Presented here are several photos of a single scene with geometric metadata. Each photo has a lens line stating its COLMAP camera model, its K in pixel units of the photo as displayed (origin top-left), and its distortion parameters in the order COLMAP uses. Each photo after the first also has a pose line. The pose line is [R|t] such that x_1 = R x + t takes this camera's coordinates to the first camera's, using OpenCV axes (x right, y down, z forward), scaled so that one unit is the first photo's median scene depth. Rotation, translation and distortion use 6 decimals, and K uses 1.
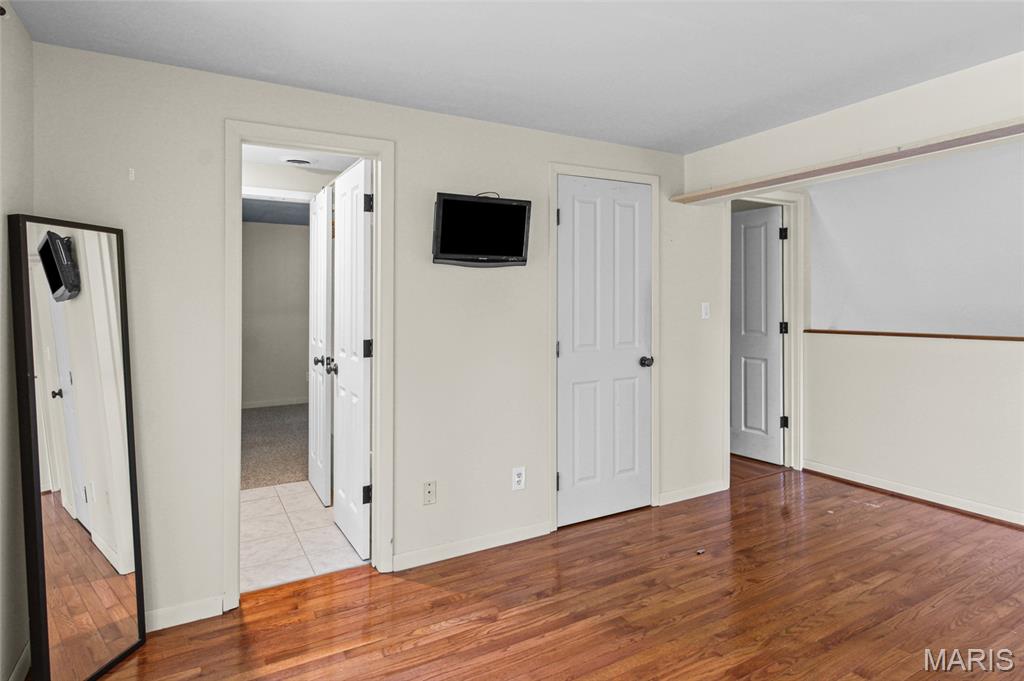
lens RADIAL K [[565.7, 0, 517.7], [0, 565.7, 298.3], [0, 0, 1]] dist [0.005386, 0.000644]
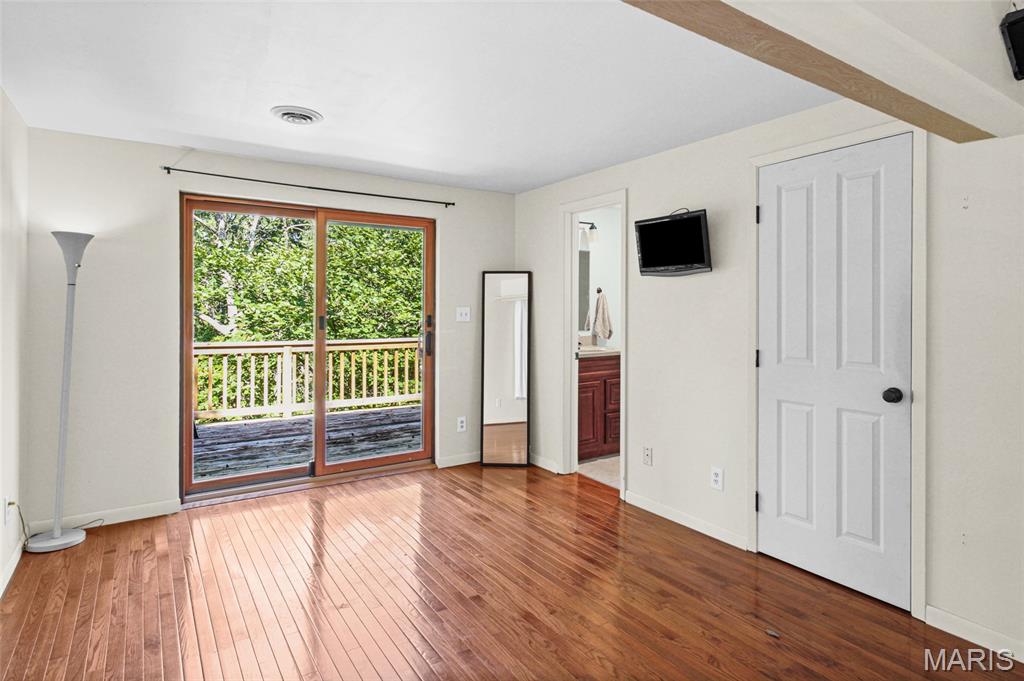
lens RADIAL K [[565.7, 0, 517.7], [0, 565.7, 298.3], [0, 0, 1]] dist [0.005386, 0.000644]
pose [[0.068864, -0.006994, -0.997602, 0.984912], [0.007367, 0.999952, -0.006502, -0.004382], [0.997599, -0.006902, 0.068912, 0.557939]]
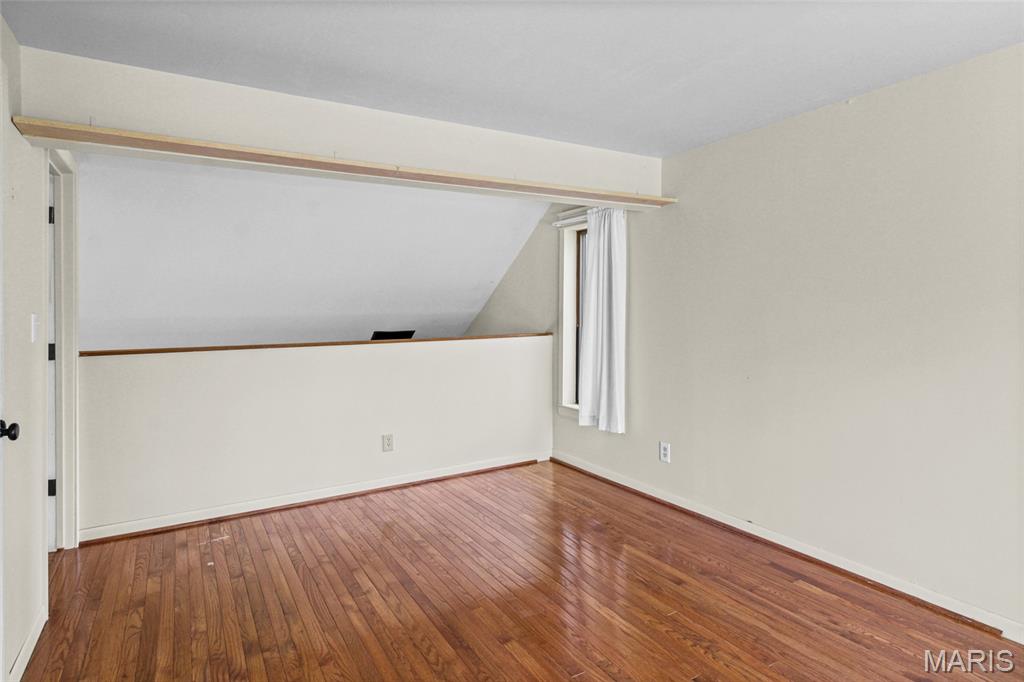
lens RADIAL K [[562.8, 0, 512.7], [0, 562.8, 322.0], [0, 0, 1]] dist [0.003565, 0.000870]
pose [[-0.018534, -0.013000, 0.999744, -0.308900], [0.001452, 0.999914, 0.013029, 0.010607], [-0.999827, 0.001693, -0.018514, 0.619474]]
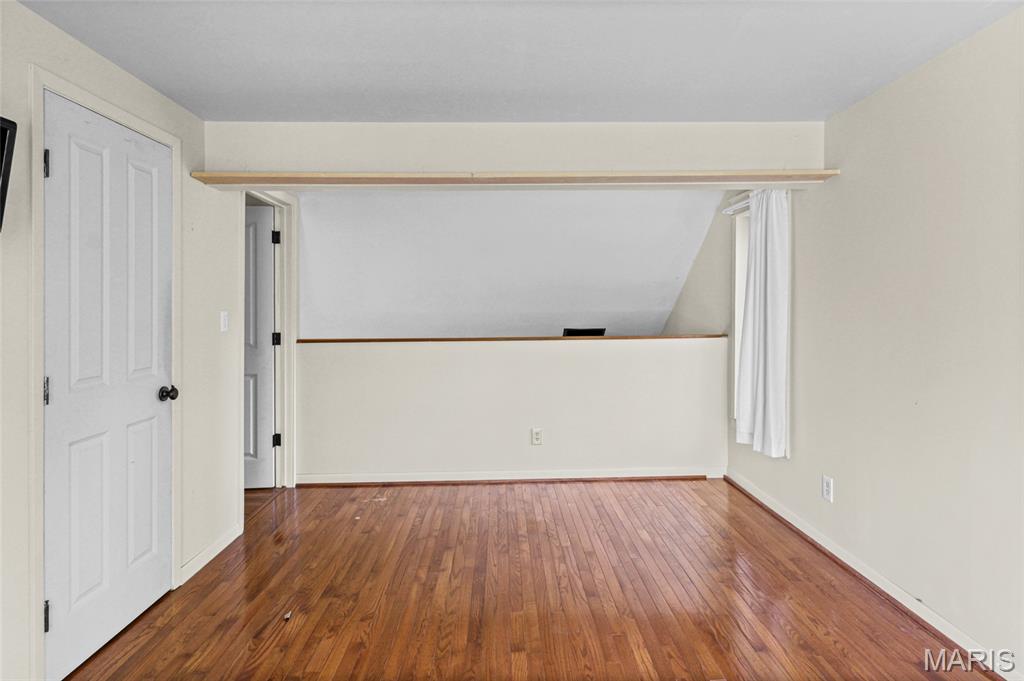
lens RADIAL K [[561.0, 0, 514.6], [0, 561.0, 313.8], [0, 0, 1]] dist [0.003743, 0.000465]
pose [[0.473531, -0.002331, 0.880774, -0.215257], [-0.005498, 0.999969, 0.005602, 0.005362], [-0.880760, -0.007495, 0.473504, 0.306140]]
